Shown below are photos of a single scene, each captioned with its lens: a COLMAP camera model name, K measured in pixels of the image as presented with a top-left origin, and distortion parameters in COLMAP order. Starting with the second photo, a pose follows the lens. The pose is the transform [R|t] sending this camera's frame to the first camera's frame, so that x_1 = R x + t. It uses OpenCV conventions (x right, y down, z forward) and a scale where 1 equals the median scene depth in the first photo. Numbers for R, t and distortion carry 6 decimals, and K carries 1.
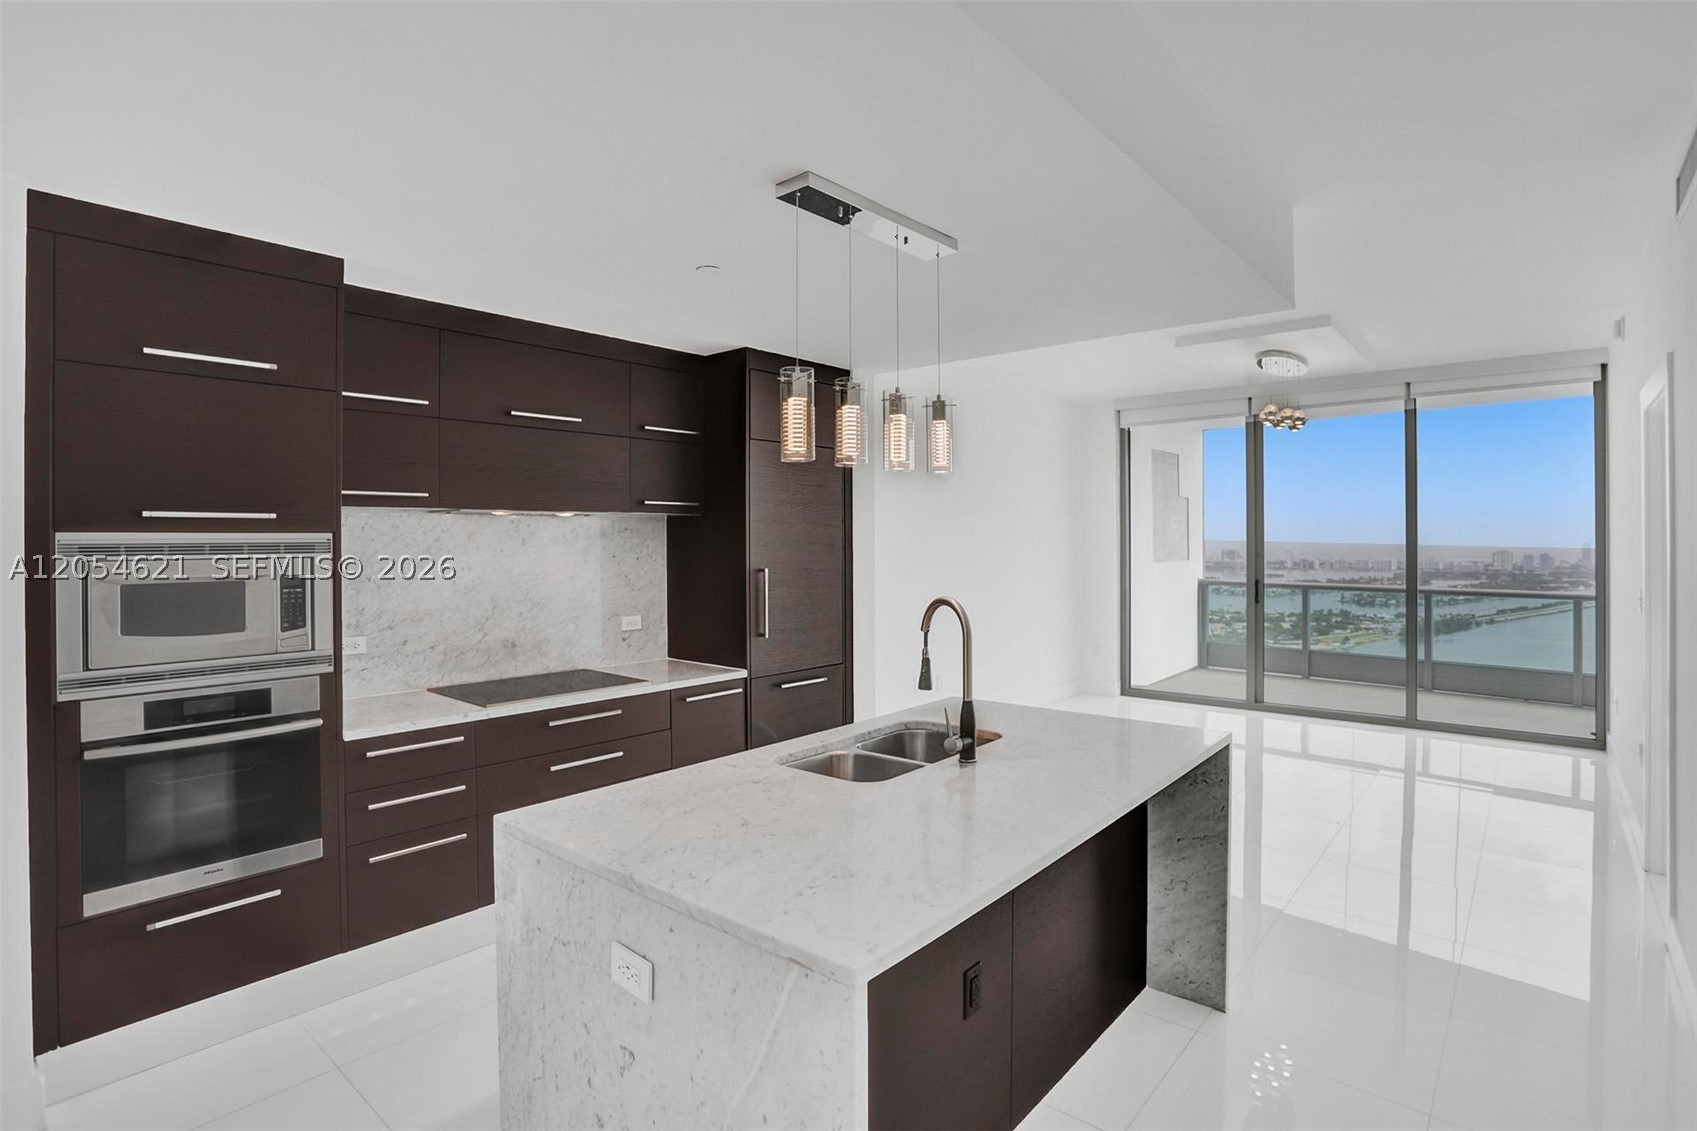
lens RADIAL K [[838.2, 0, 838.7], [0, 838.2, 543.4], [0, 0, 1]] dist [-0.076750, 0.035839]
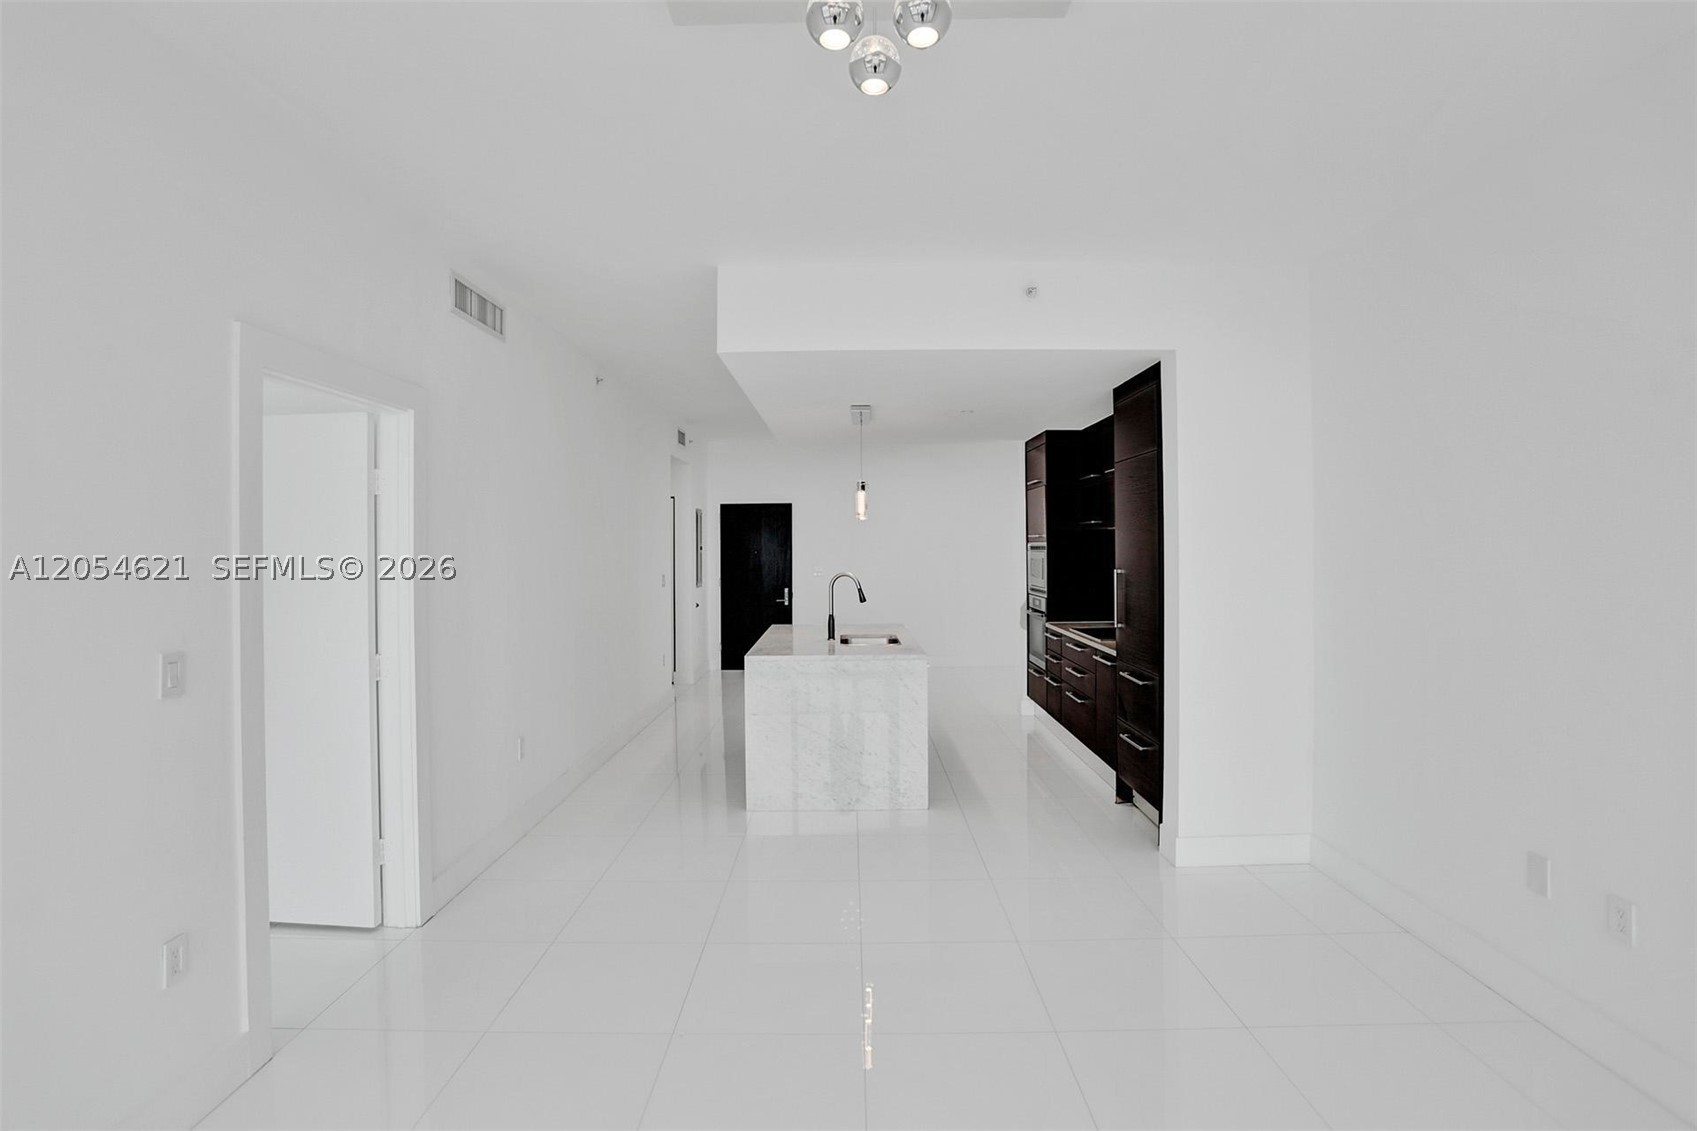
lens RADIAL K [[838.2, 0, 838.7], [0, 838.2, 543.4], [0, 0, 1]] dist [-0.076750, 0.035839]
pose [[-0.770268, 0.004673, -0.637703, 1.421761], [0.003585, 0.999989, 0.002999, -0.018242], [0.637711, 0.000024, -0.770276, 2.440945]]
